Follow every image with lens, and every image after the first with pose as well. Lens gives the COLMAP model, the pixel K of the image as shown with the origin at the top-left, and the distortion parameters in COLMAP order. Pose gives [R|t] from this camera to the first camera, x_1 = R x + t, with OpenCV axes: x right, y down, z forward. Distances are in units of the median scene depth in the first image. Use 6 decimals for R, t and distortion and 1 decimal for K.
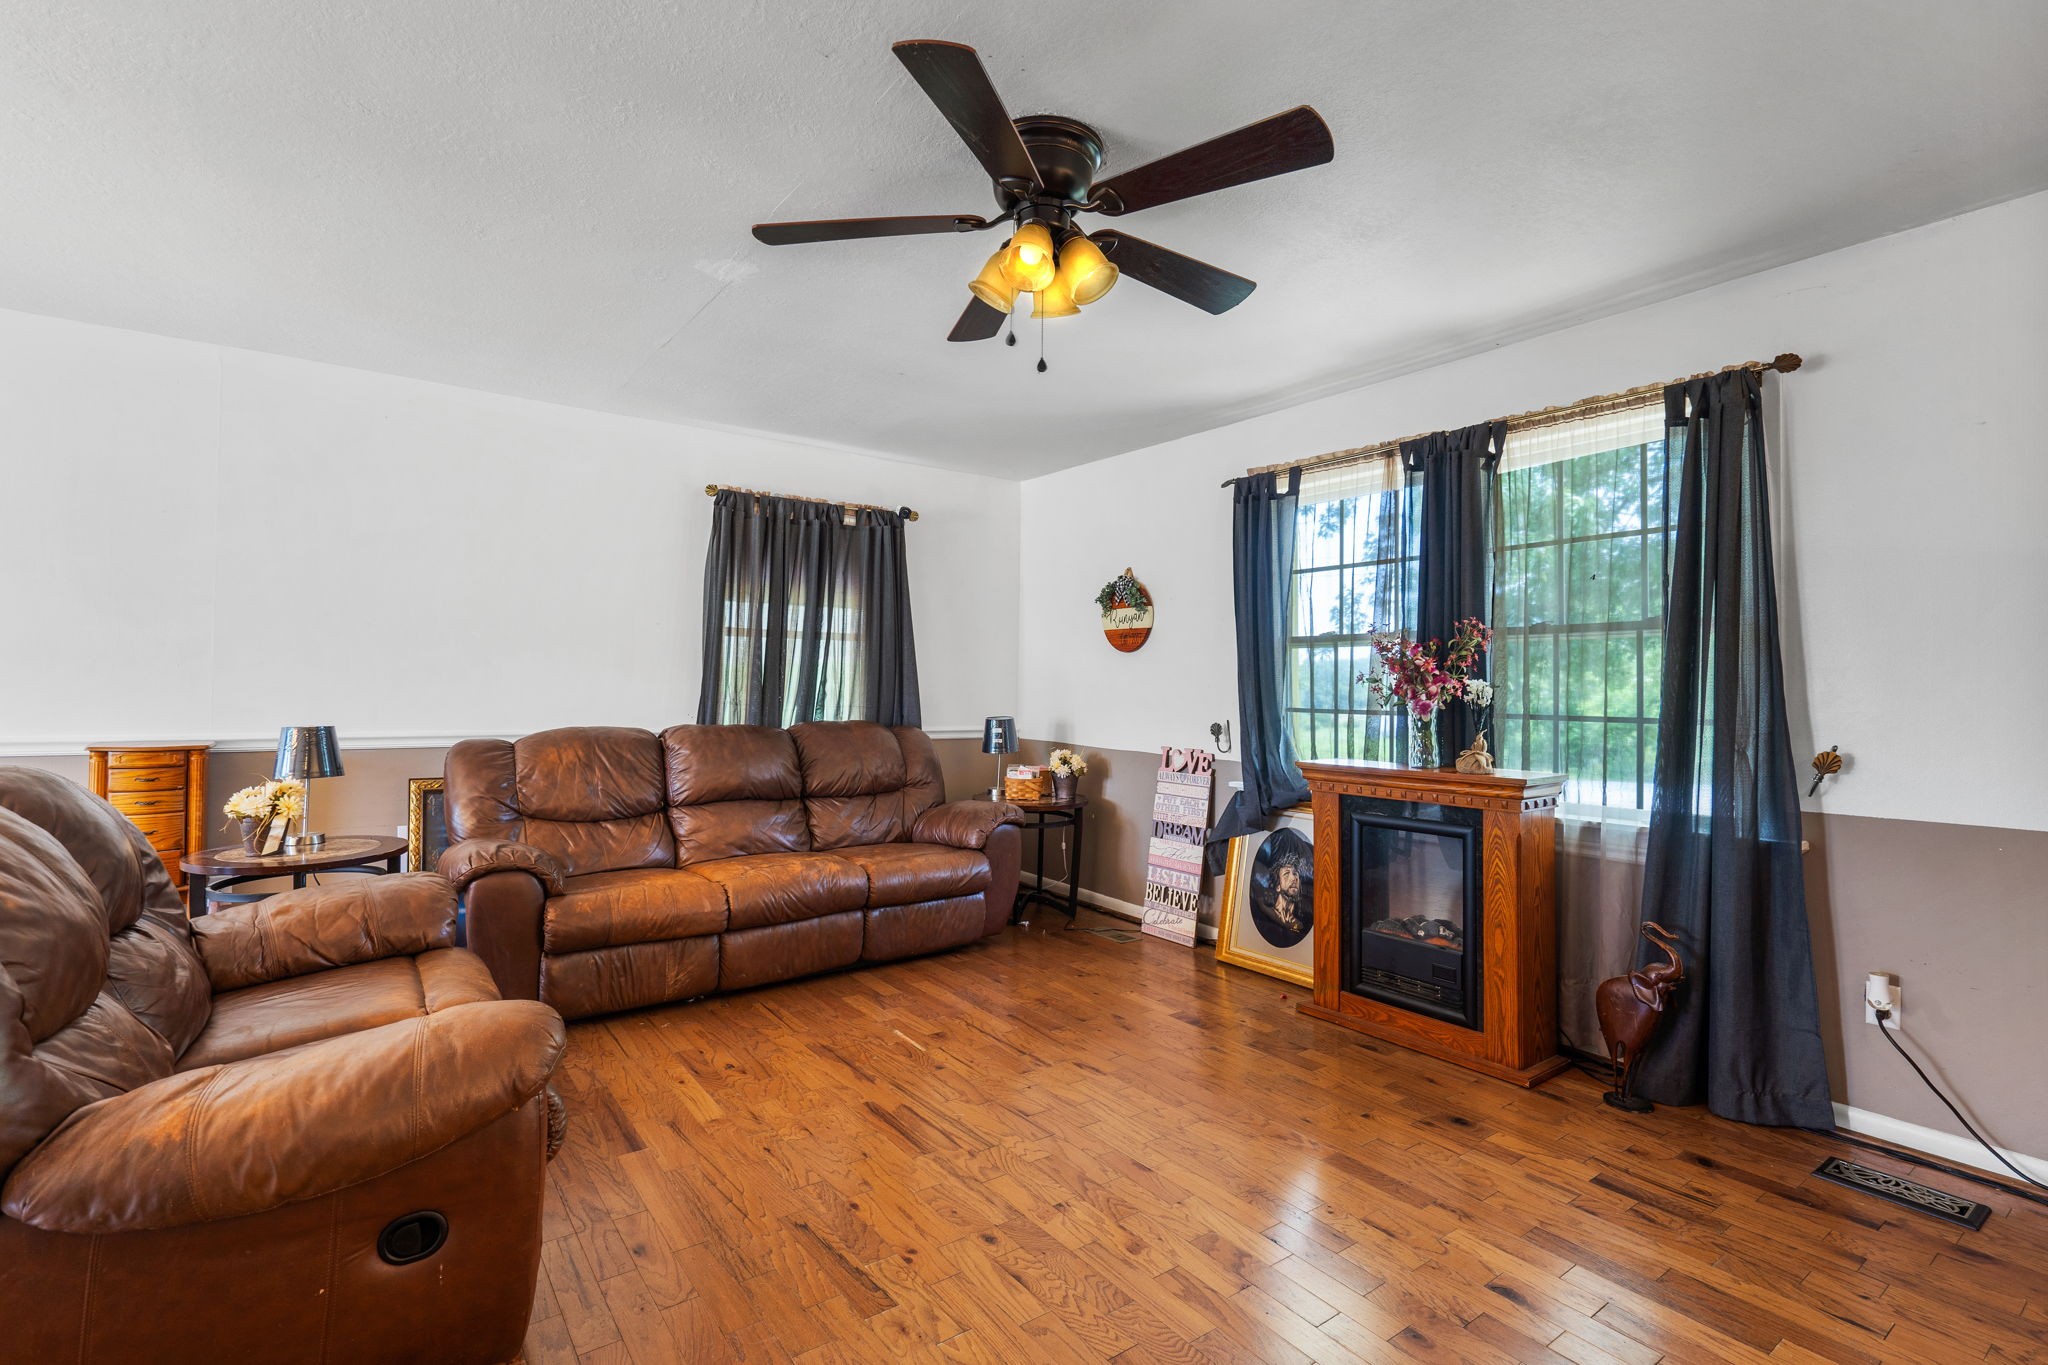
lens RADIAL K [[948.1, 0, 1025.9], [0, 948.1, 672.9], [0, 0, 1]] dist [-0.000728, 0.000657]
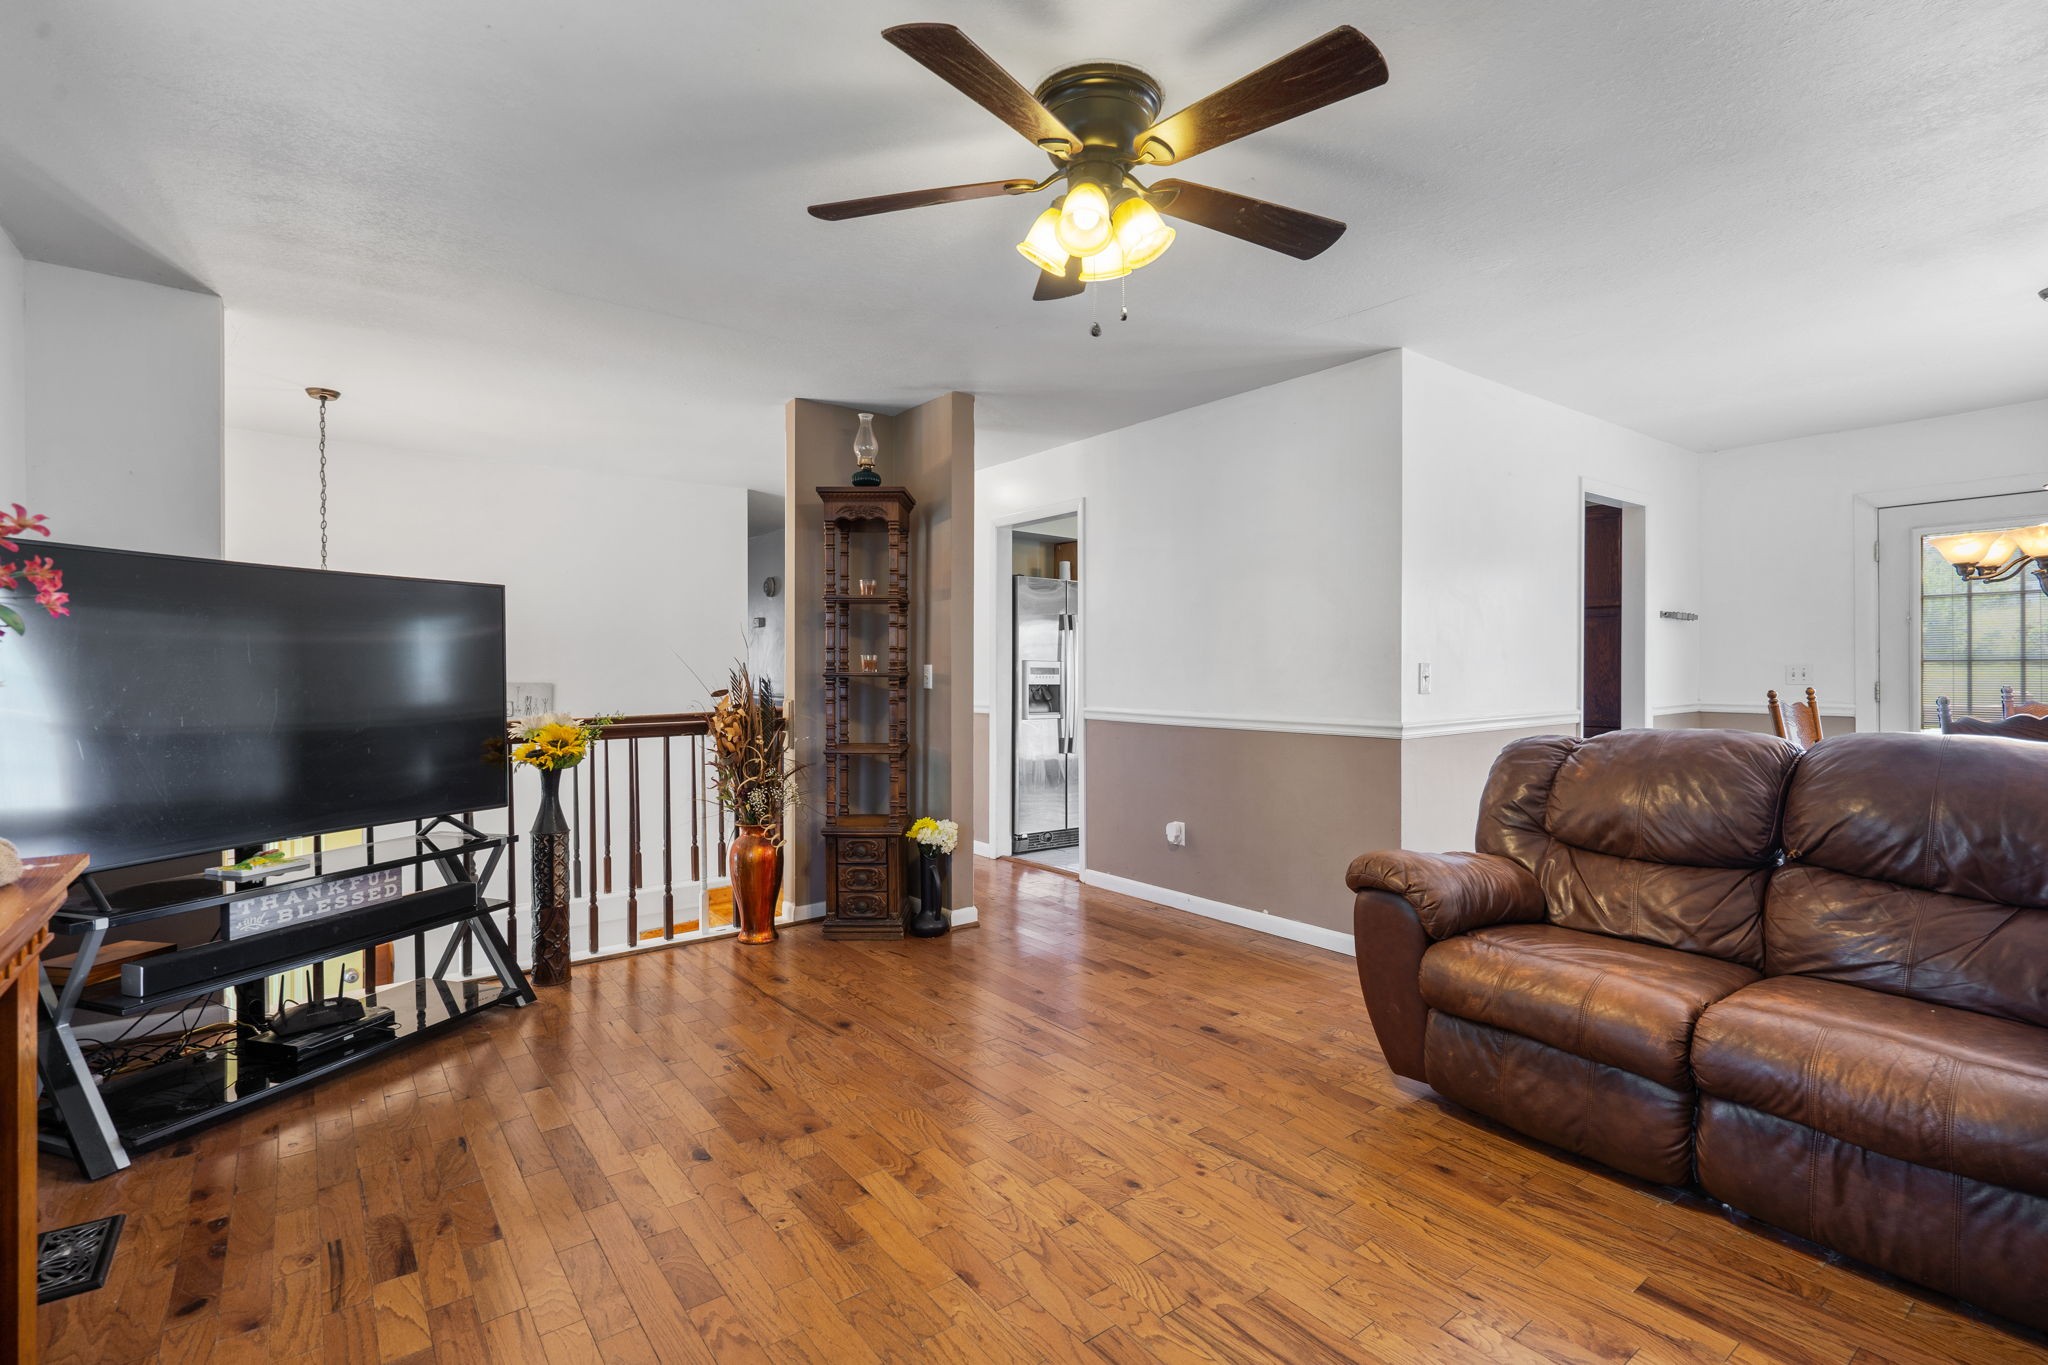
lens RADIAL K [[948.1, 0, 1025.9], [0, 948.1, 672.9], [0, 0, 1]] dist [-0.000728, 0.000657]
pose [[-0.999660, -0.005911, -0.025377, 0.100271], [-0.005760, 0.999965, -0.006046, 0.029445], [0.025412, -0.005898, -0.999660, 1.827485]]
